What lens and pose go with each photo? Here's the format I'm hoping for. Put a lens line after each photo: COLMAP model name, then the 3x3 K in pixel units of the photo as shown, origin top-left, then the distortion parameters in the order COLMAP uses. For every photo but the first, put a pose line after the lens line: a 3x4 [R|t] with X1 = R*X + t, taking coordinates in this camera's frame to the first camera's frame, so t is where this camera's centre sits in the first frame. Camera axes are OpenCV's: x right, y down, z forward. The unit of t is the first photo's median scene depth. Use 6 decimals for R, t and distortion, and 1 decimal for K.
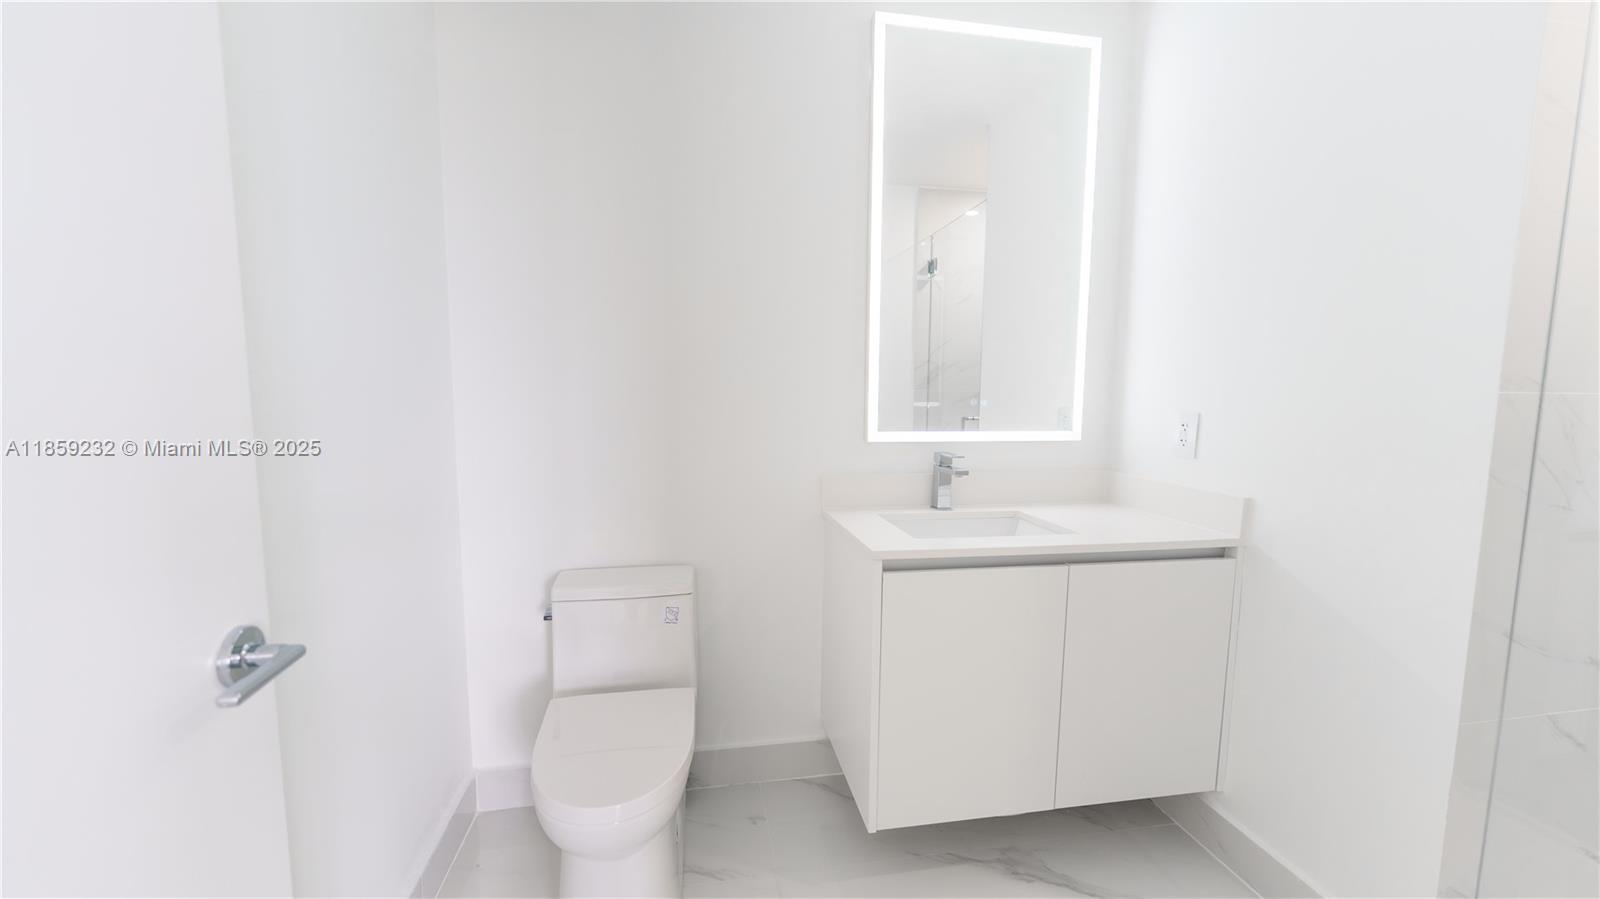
lens RADIAL K [[646.1, 0, 796.8], [0, 646.1, 454.8], [0, 0, 1]] dist [-0.000847, 0.000306]
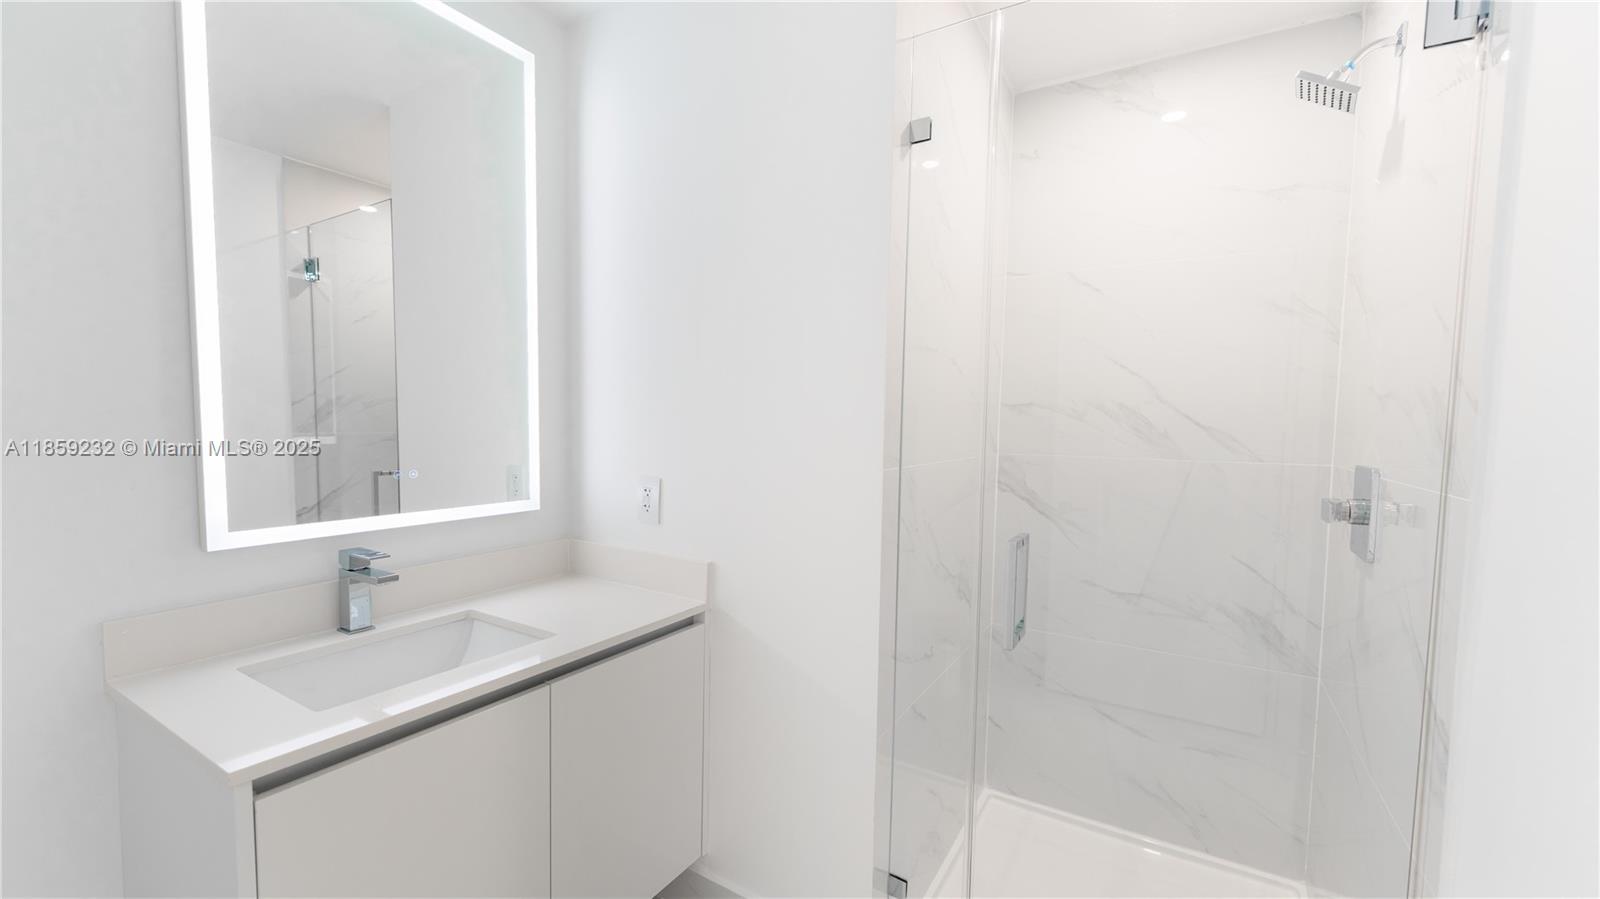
lens RADIAL K [[646.1, 0, 804.3], [0, 646.1, 454.9], [0, 0, 1]] dist [-0.000847, 0.000306]
pose [[0.660703, -0.048639, 0.749070, 0.027011], [0.063543, 0.997941, 0.008751, -0.080586], [-0.747953, 0.041817, 0.662433, 0.154184]]
